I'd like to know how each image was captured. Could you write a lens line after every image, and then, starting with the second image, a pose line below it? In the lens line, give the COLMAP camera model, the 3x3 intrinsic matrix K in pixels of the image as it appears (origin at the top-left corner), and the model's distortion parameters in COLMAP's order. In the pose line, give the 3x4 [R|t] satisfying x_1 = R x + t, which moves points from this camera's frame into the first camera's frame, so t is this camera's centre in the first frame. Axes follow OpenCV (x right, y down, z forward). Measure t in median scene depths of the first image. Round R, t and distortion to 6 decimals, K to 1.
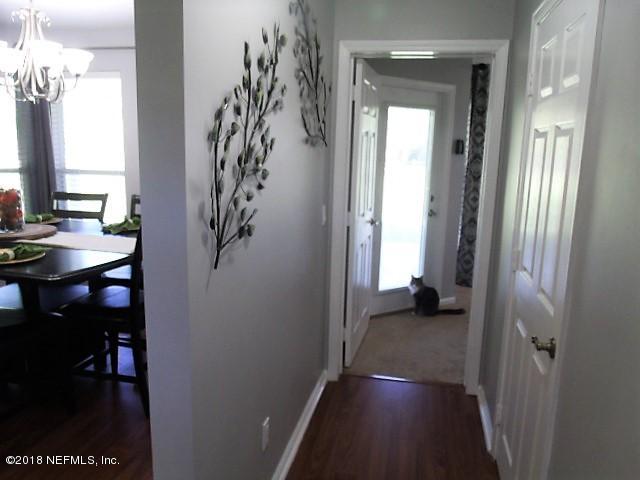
lens RADIAL K [[510.5, 0, 320.0], [0, 510.5, 240.0], [0, 0, 1]] dist [-0.056217, -0.000170]
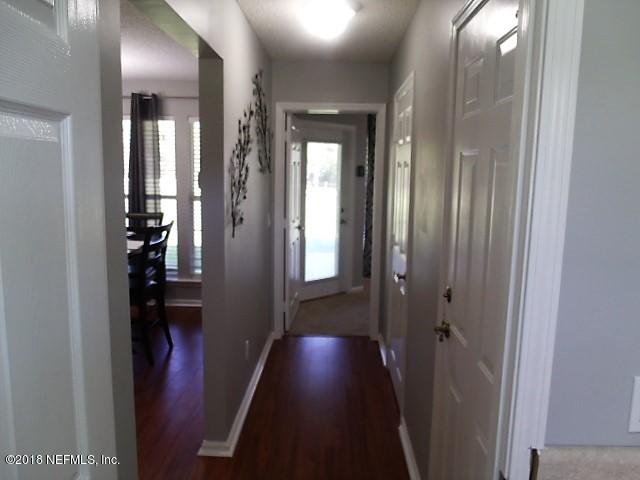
lens RADIAL K [[510.5, 0, 320.0], [0, 510.5, 240.0], [0, 0, 1]] dist [-0.056217, -0.000170]
pose [[0.985469, -0.034213, 0.166376, -0.083040], [0.041615, 0.998283, -0.041210, 0.066203], [-0.164681, 0.047535, 0.985201, -0.406282]]
